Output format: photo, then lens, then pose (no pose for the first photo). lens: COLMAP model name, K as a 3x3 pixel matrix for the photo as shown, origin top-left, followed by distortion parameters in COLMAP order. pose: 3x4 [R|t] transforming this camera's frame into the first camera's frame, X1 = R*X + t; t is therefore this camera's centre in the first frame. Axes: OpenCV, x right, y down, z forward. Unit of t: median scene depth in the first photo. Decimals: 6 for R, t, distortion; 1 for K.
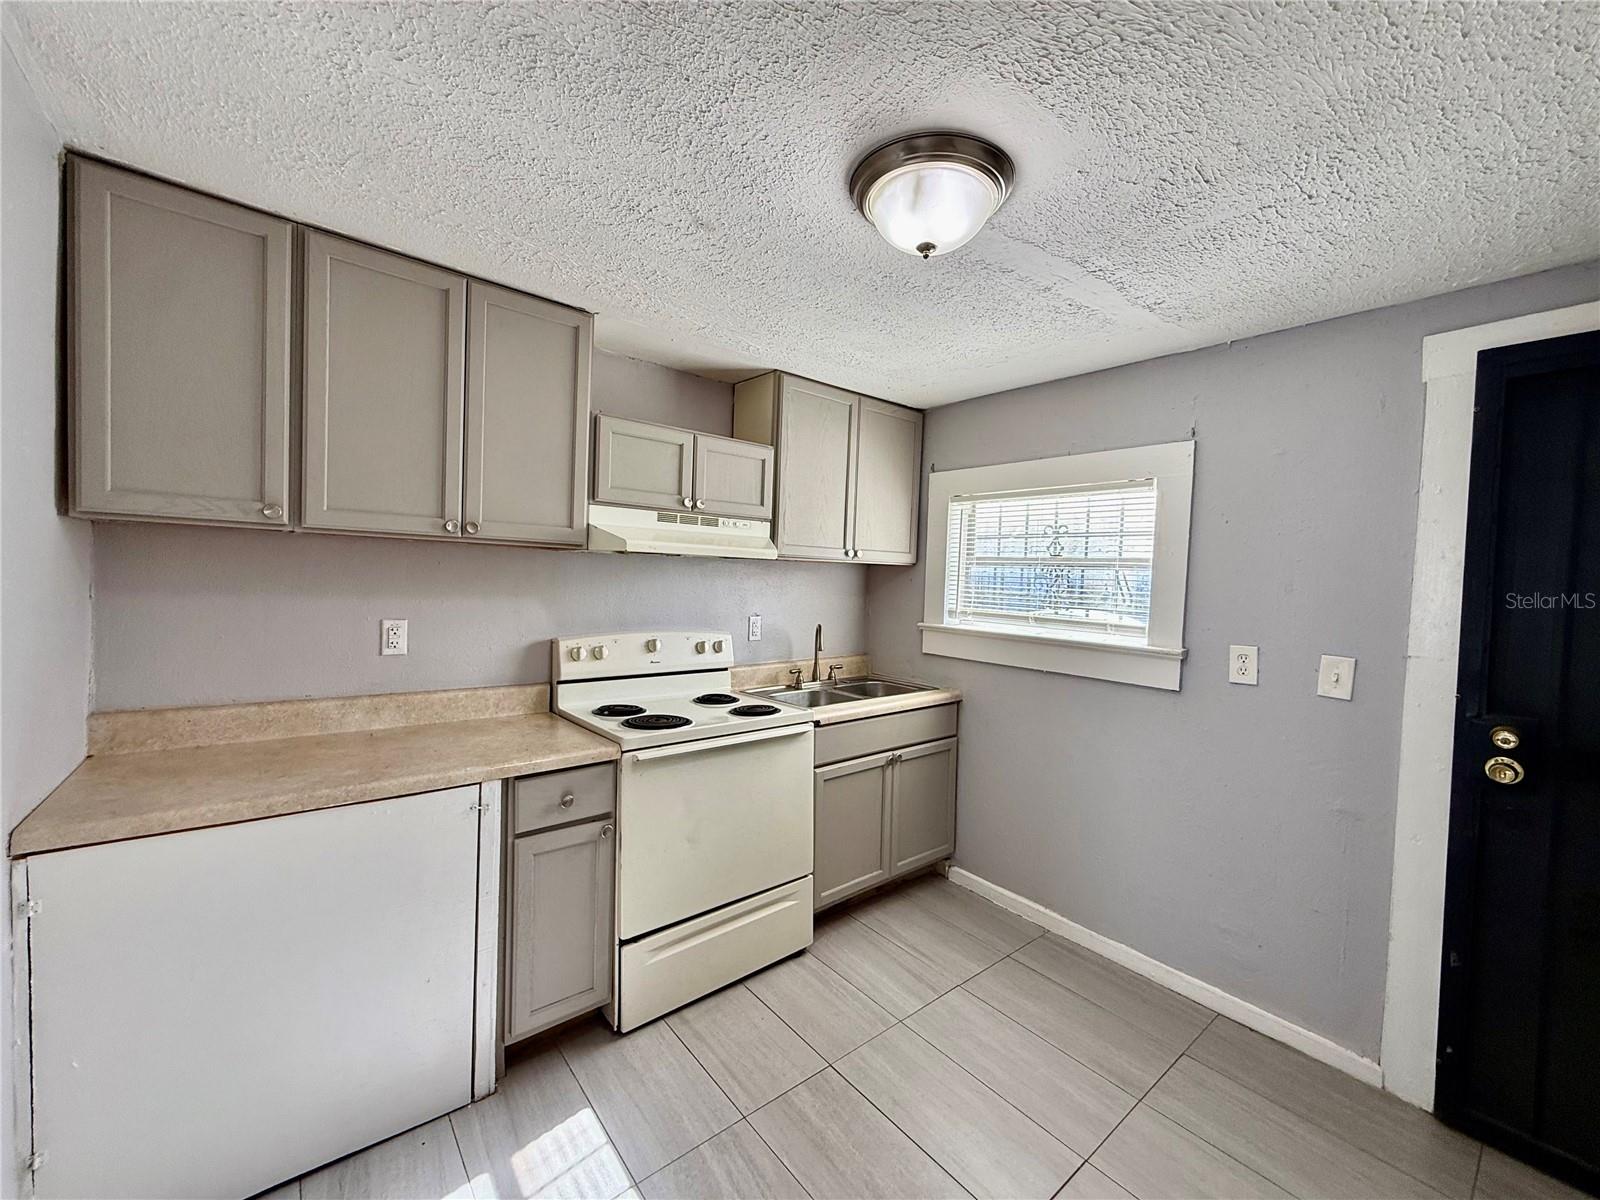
lens RADIAL K [[635.3, 0, 799.5], [0, 635.3, 602.8], [0, 0, 1]] dist [-0.001626, 0.000276]
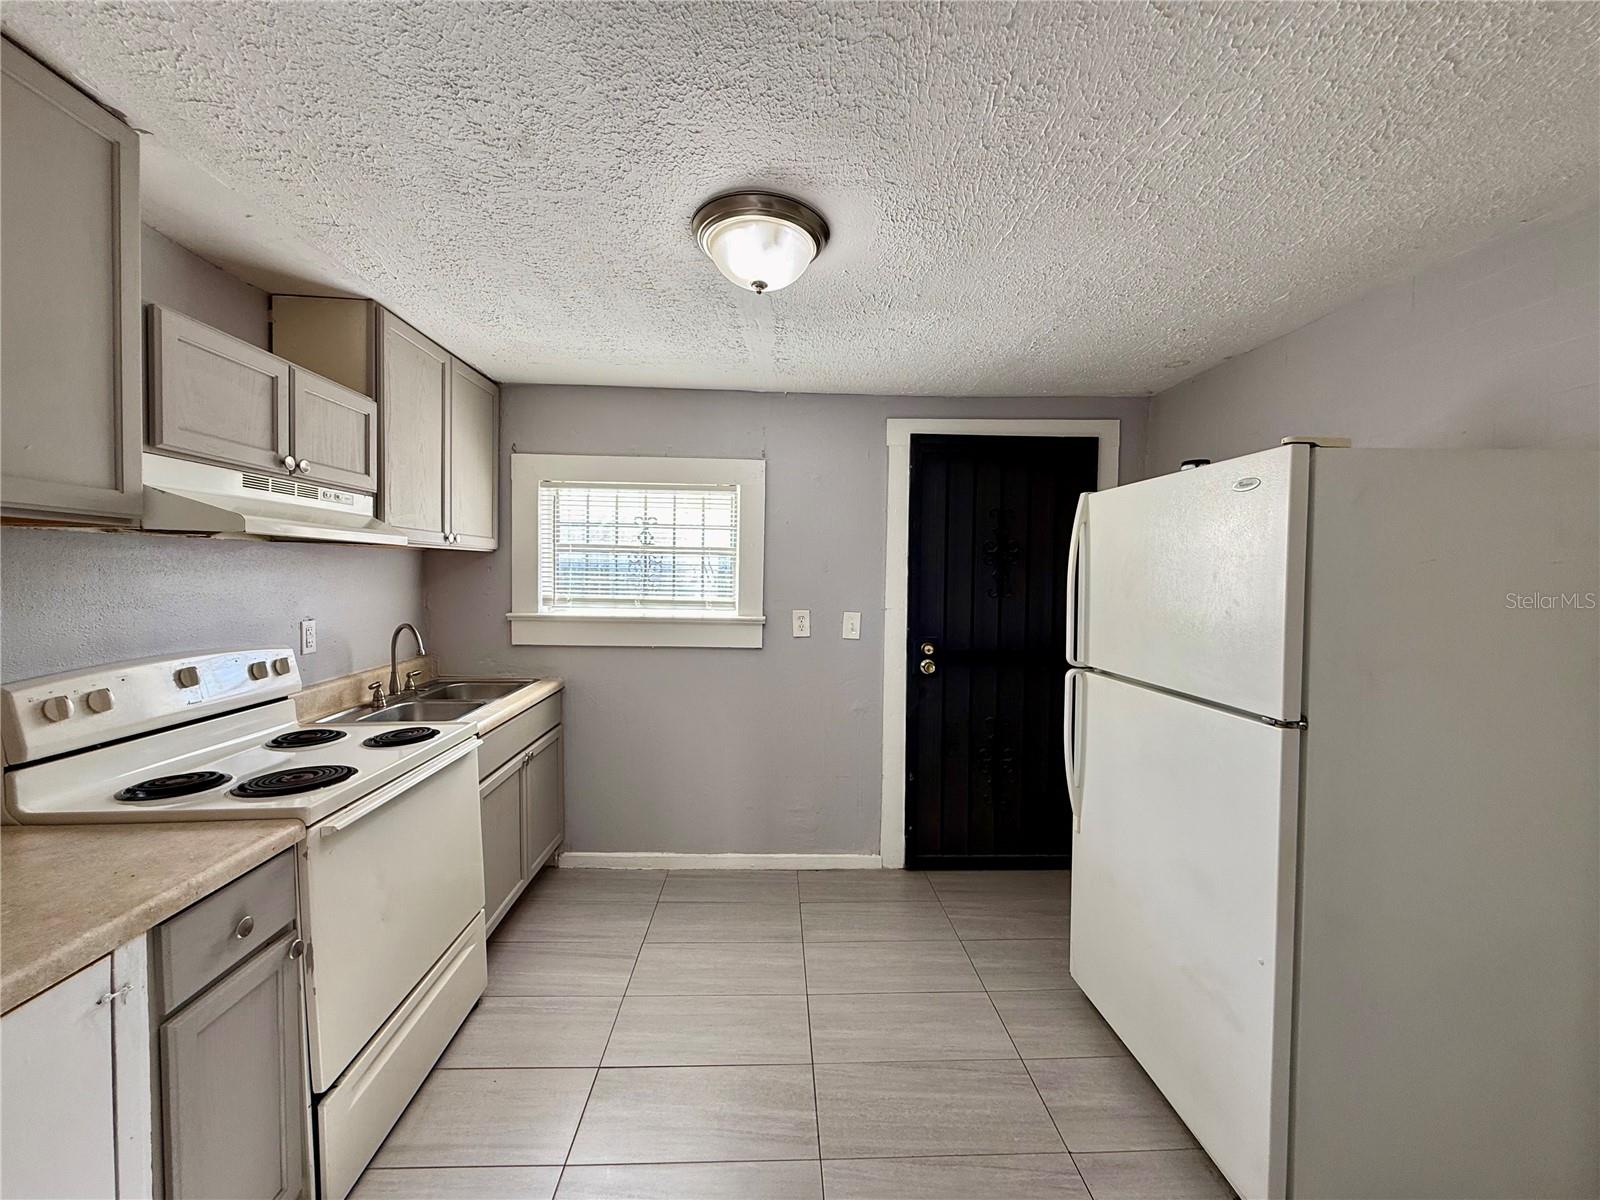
lens RADIAL K [[635.3, 0, 792.2], [0, 635.3, 602.5], [0, 0, 1]] dist [-0.001626, 0.000276]
pose [[0.602540, -0.060849, 0.795766, -0.403412], [0.039131, 0.998142, 0.046695, -0.015569], [-0.797129, 0.003004, 0.603801, 0.137320]]
